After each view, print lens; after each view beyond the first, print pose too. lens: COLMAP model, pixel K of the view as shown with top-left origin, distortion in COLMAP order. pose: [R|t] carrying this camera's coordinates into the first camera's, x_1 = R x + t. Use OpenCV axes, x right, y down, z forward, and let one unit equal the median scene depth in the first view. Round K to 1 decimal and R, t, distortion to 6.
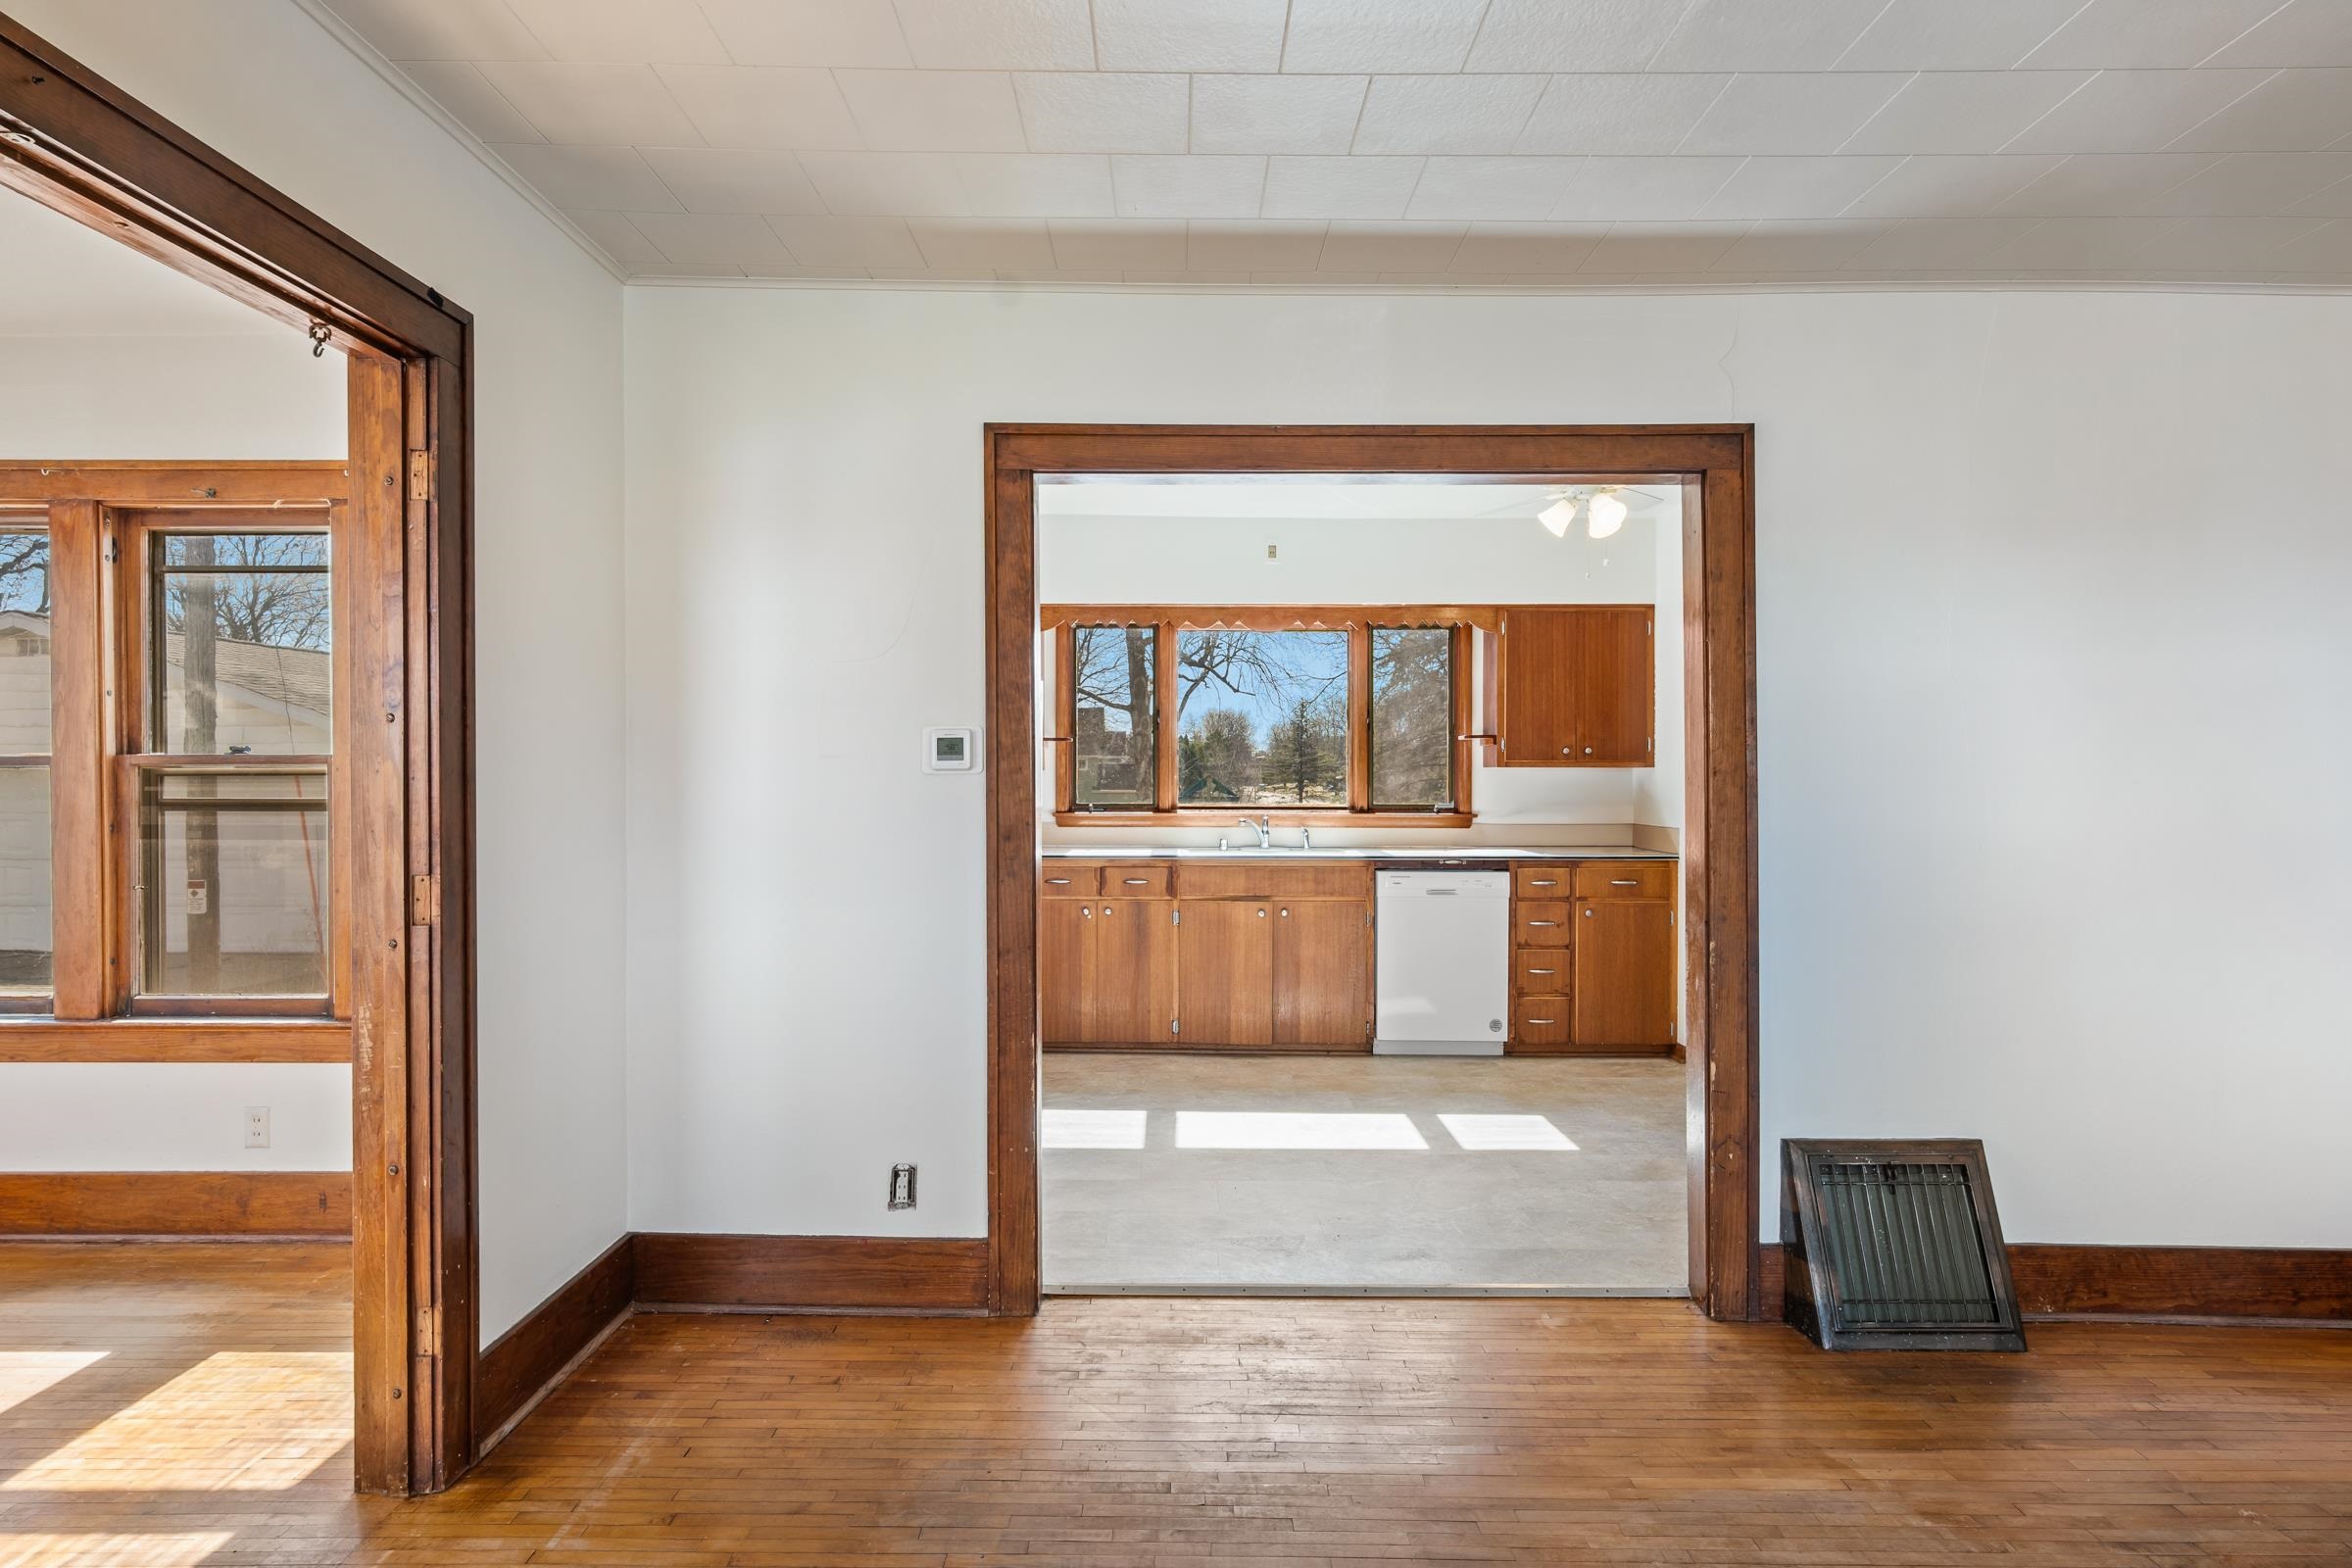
lens RADIAL K [[1355.9, 0, 1176.0], [0, 1355.9, 784.0], [0, 0, 1]] dist [0.001326, 0.000603]
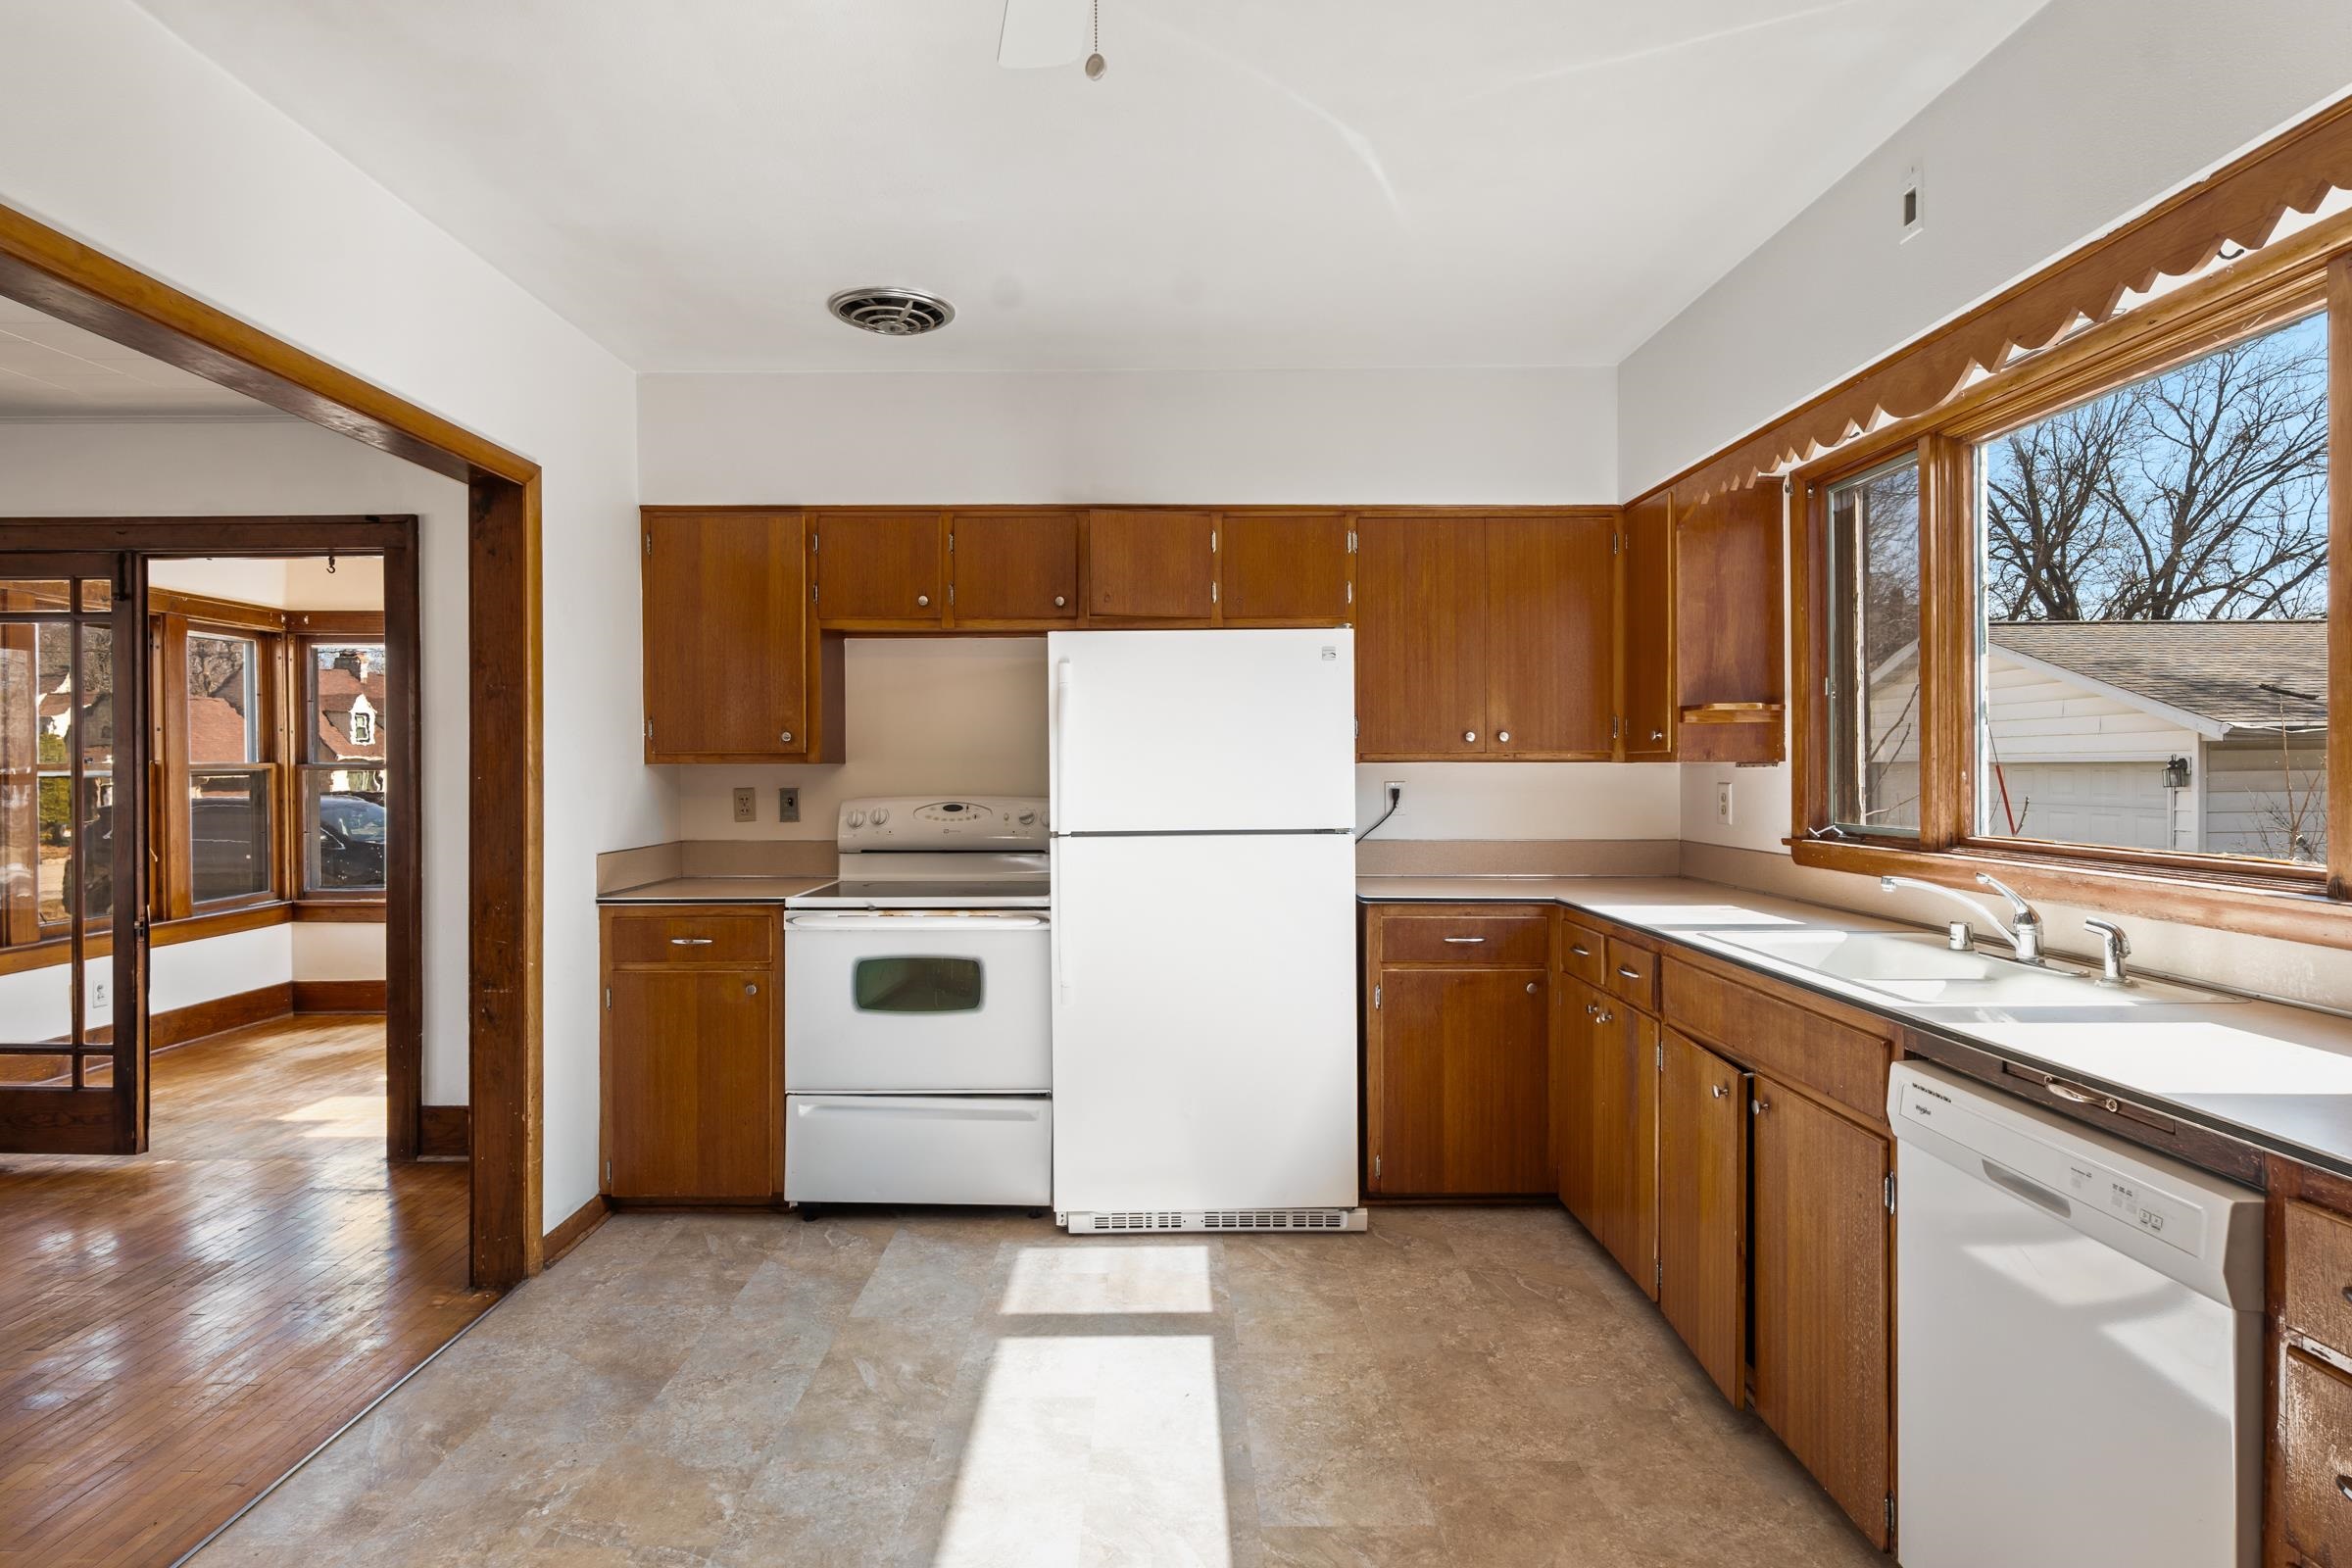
lens RADIAL K [[1227.3, 0, 1171.9], [0, 1227.3, 774.7], [0, 0, 1]] dist [0.000137, 0.000088]
pose [[0.004549, 0.002106, -0.999987, 0.449101], [-0.003711, 0.999991, 0.002089, -0.005146], [0.999983, 0.003702, 0.004557, 0.816827]]
